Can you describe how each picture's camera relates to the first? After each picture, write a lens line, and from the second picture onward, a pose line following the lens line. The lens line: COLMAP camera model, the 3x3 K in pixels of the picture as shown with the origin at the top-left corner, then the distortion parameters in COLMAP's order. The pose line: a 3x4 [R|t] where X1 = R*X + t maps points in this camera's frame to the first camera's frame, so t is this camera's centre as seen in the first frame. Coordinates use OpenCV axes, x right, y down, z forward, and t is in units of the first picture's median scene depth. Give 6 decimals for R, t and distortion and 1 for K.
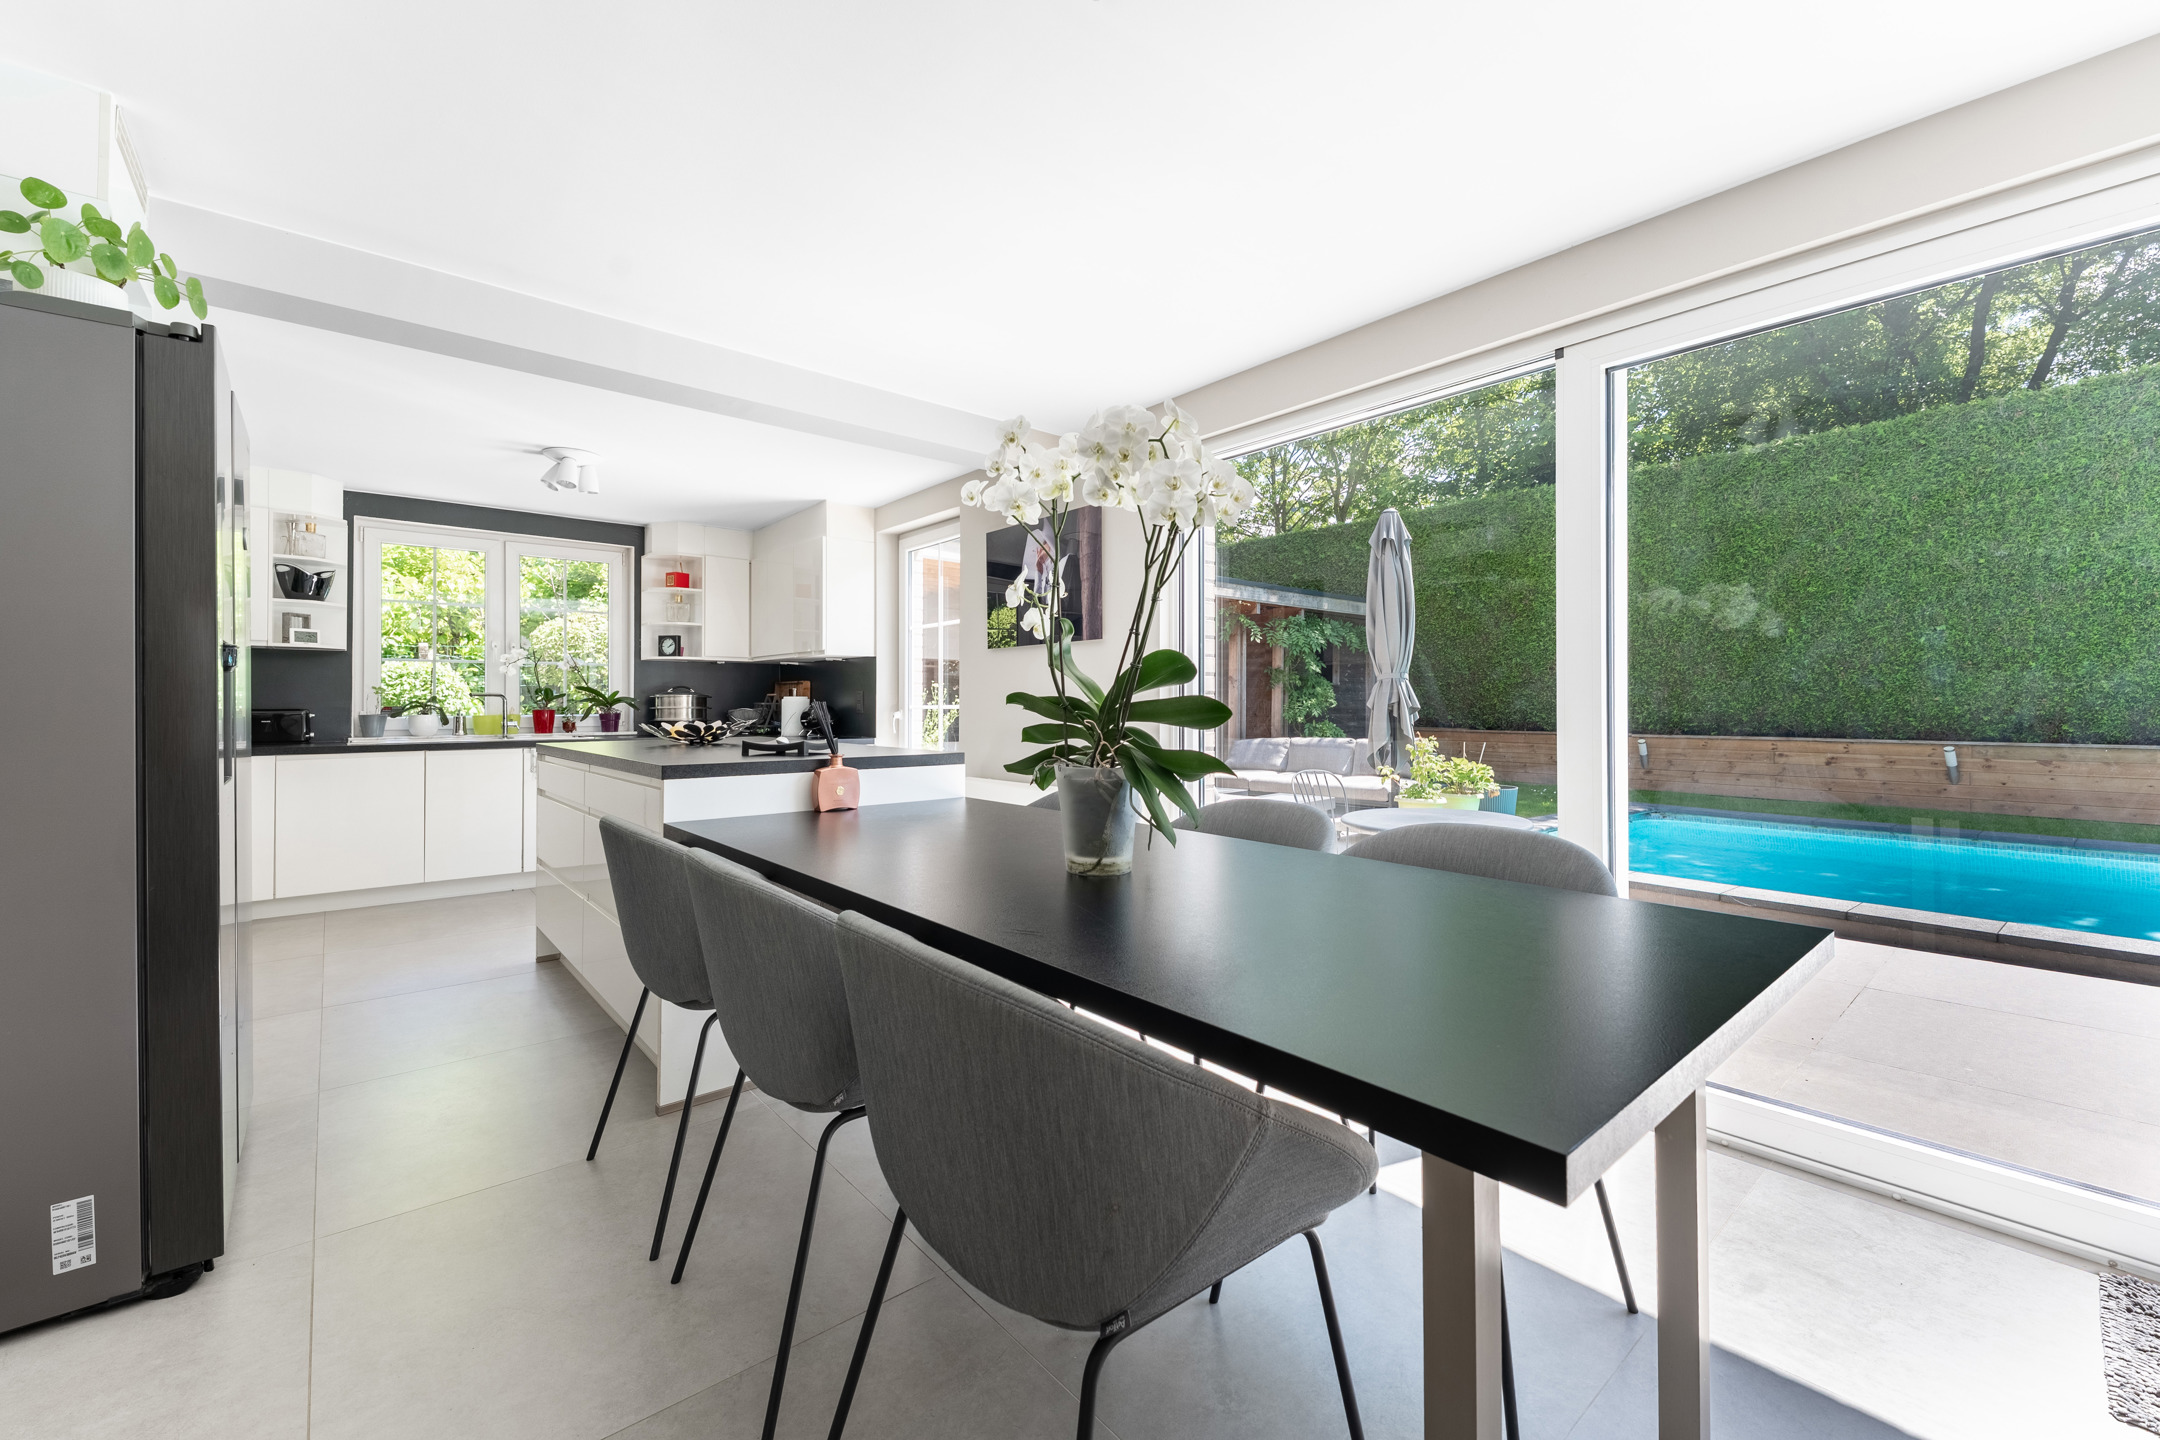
lens RADIAL K [[865.2, 0, 1085.8], [0, 865.2, 709.0], [0, 0, 1]] dist [0.000252, -0.000828]
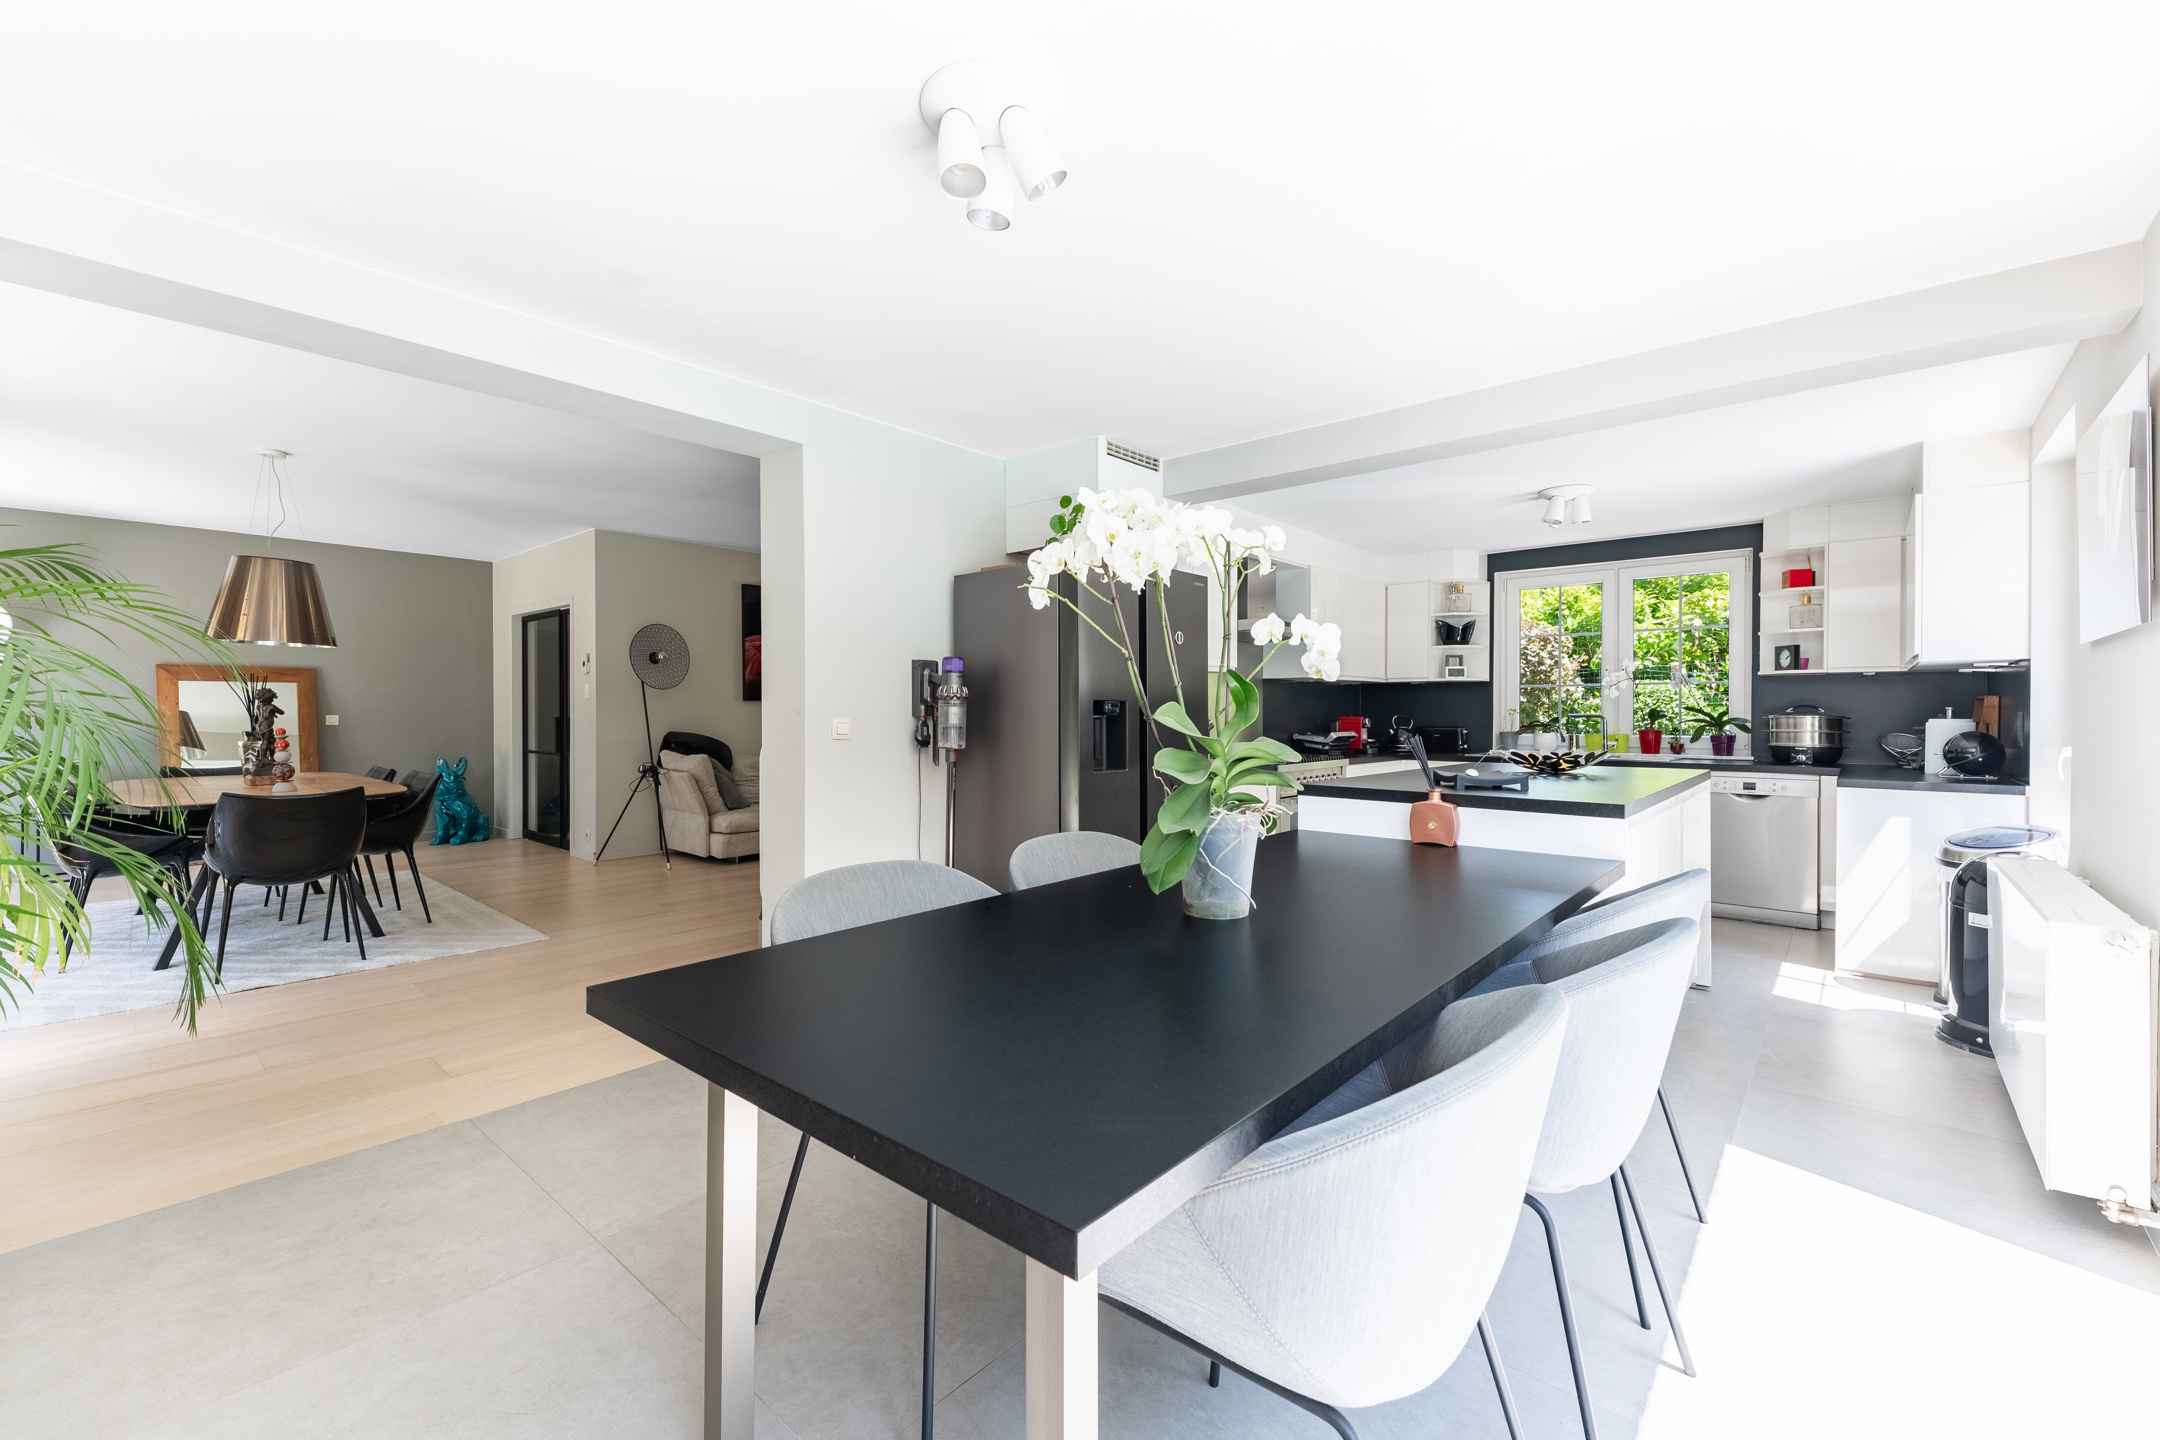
lens RADIAL K [[865.2, 0, 1085.8], [0, 865.2, 714.2], [0, 0, 1]] dist [0.000252, -0.000828]
pose [[0.133620, 0.002871, -0.991029, 0.276396], [-0.008971, 0.999958, 0.001687, -0.013276], [0.990992, 0.008665, 0.133640, 0.211425]]
